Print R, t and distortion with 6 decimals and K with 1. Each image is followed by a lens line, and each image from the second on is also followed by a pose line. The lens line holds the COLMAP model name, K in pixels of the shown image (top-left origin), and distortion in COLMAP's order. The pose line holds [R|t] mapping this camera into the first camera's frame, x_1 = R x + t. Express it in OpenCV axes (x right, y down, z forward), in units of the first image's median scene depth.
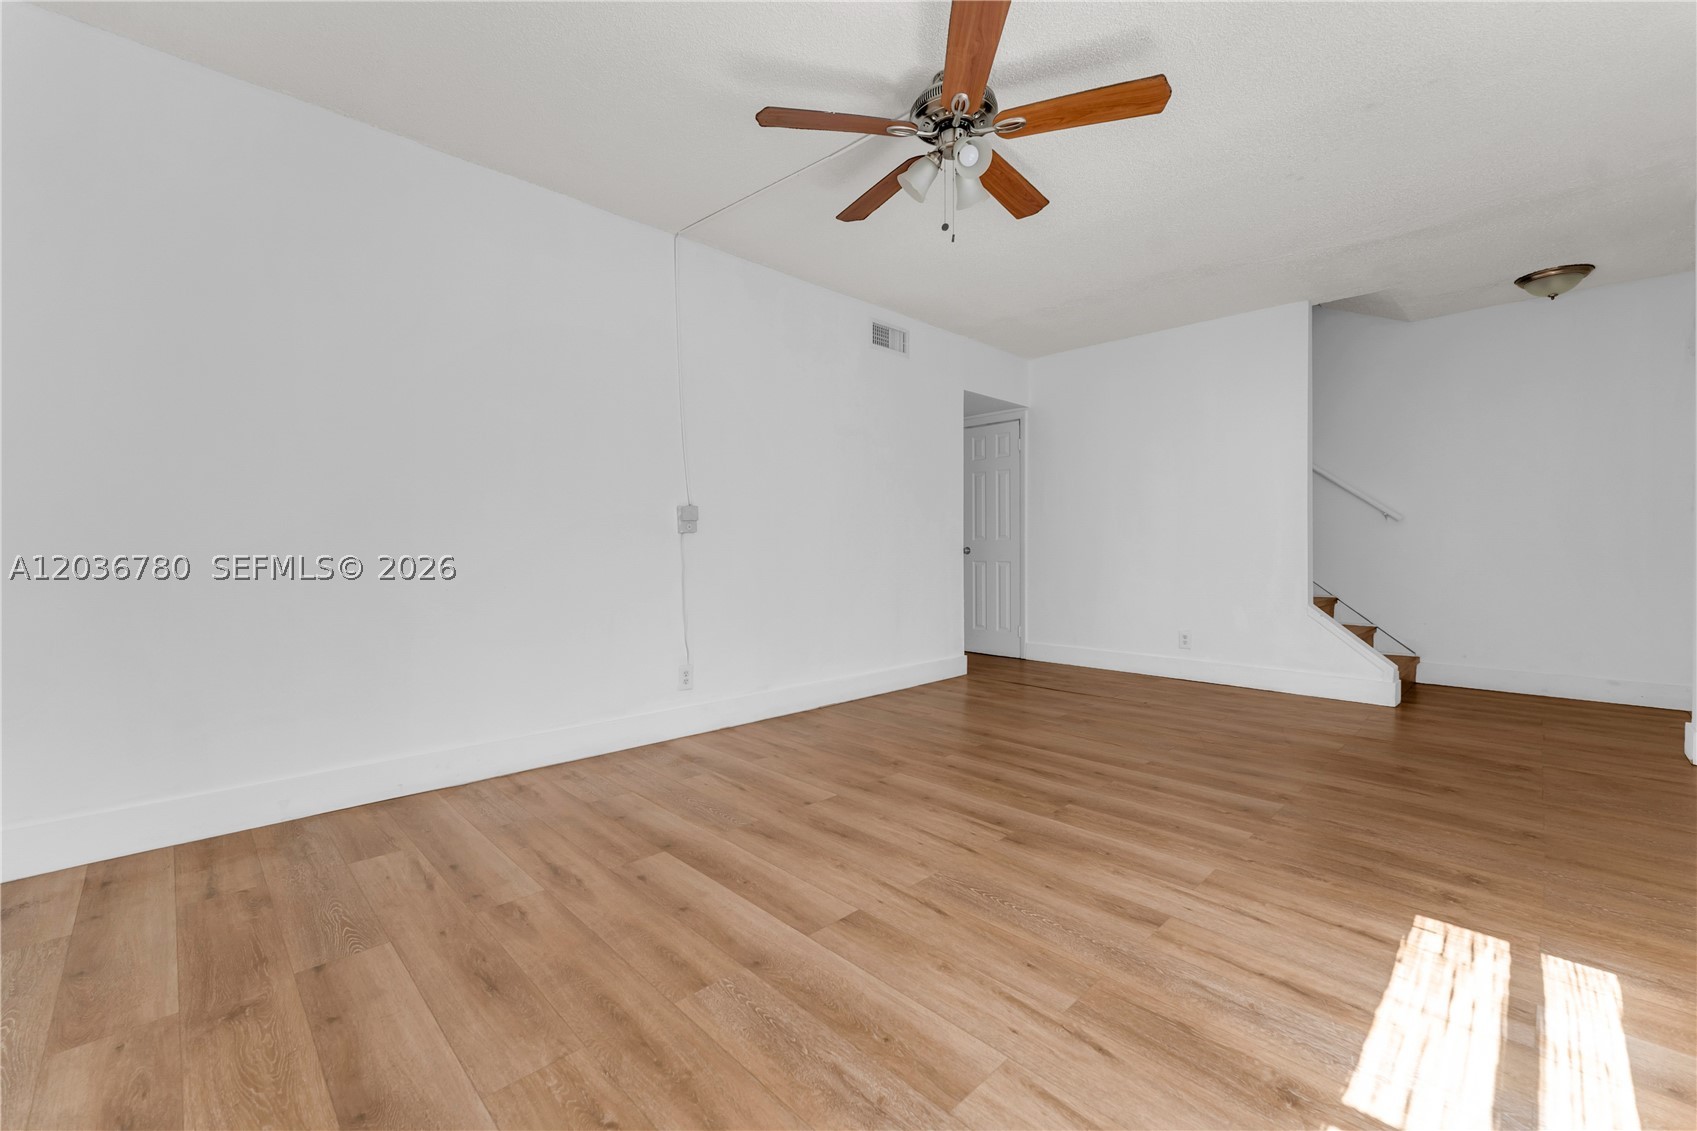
lens RADIAL K [[706.2, 0, 840.8], [0, 706.2, 523.3], [0, 0, 1]] dist [-0.002052, -0.000773]
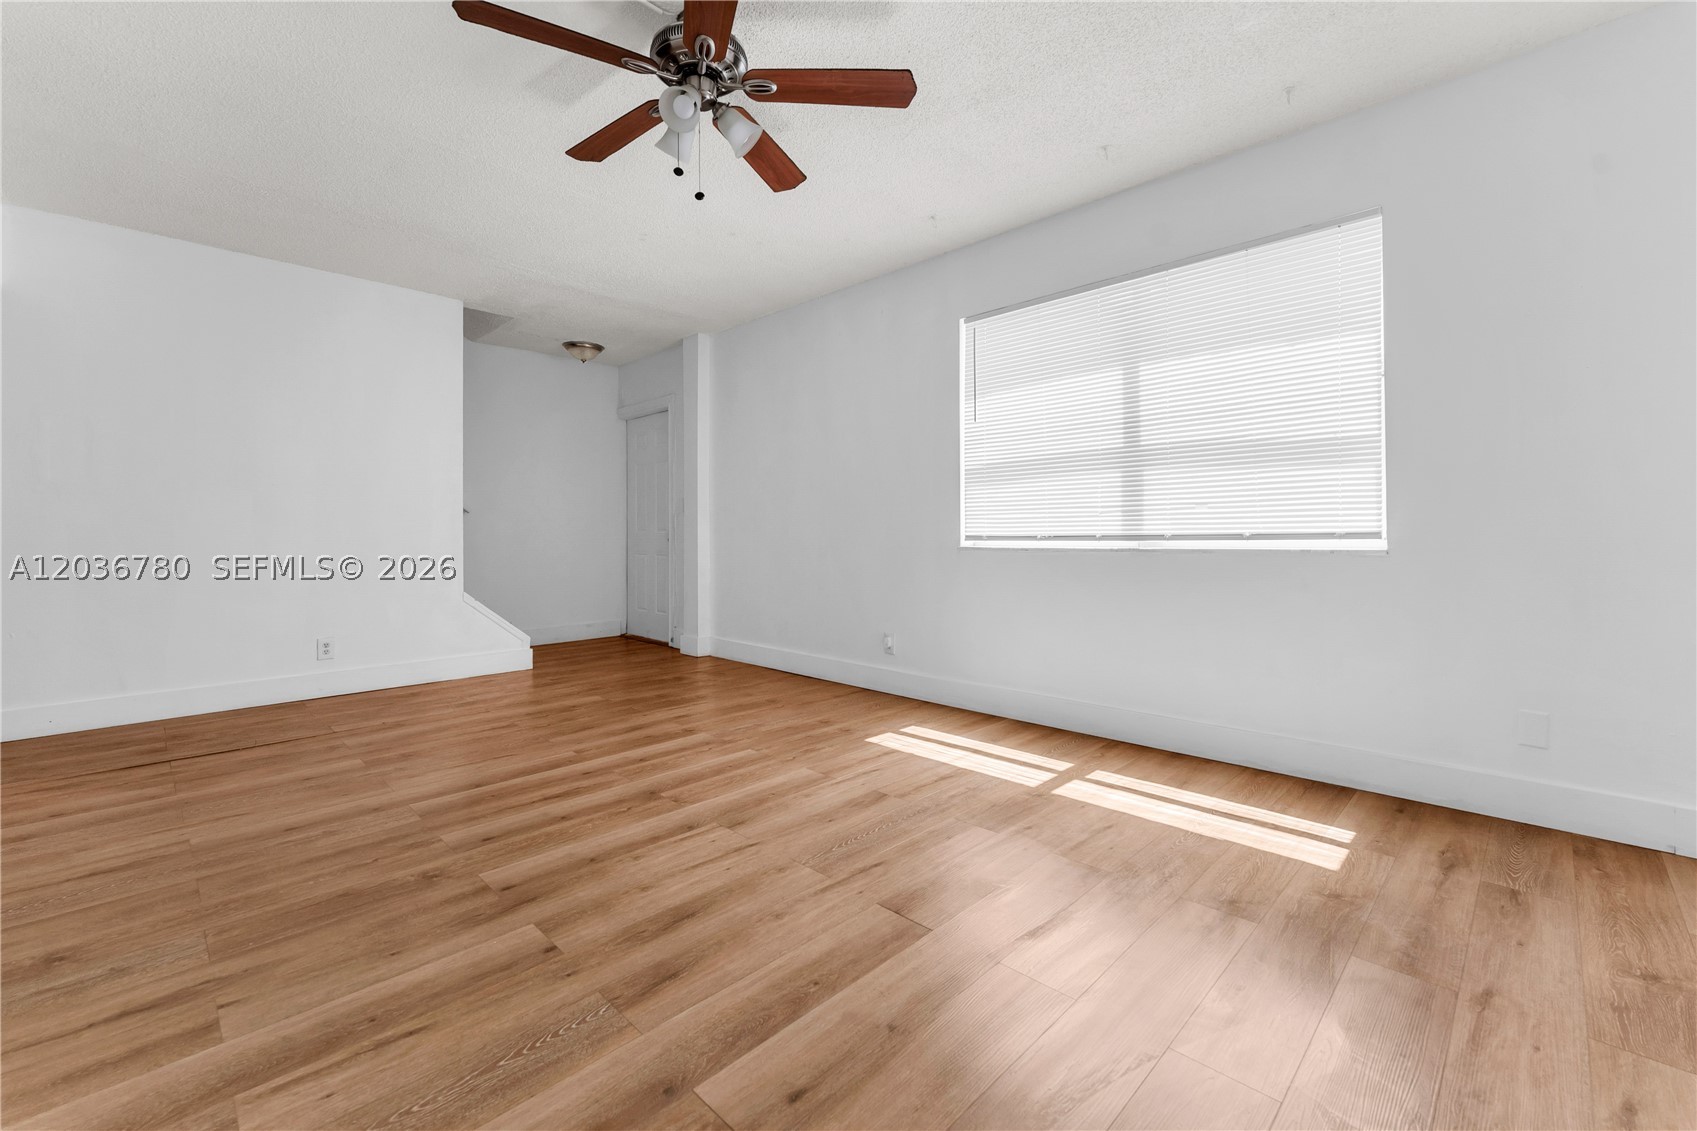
lens RADIAL K [[700.6, 0, 849.9], [0, 700.6, 529.9], [0, 0, 1]] dist [-0.001185, -0.000085]
pose [[-0.027431, 0.004426, 0.999614, -0.722048], [-0.029841, 0.999541, -0.005245, 0.018882], [-0.999178, -0.029973, -0.027287, 0.808618]]
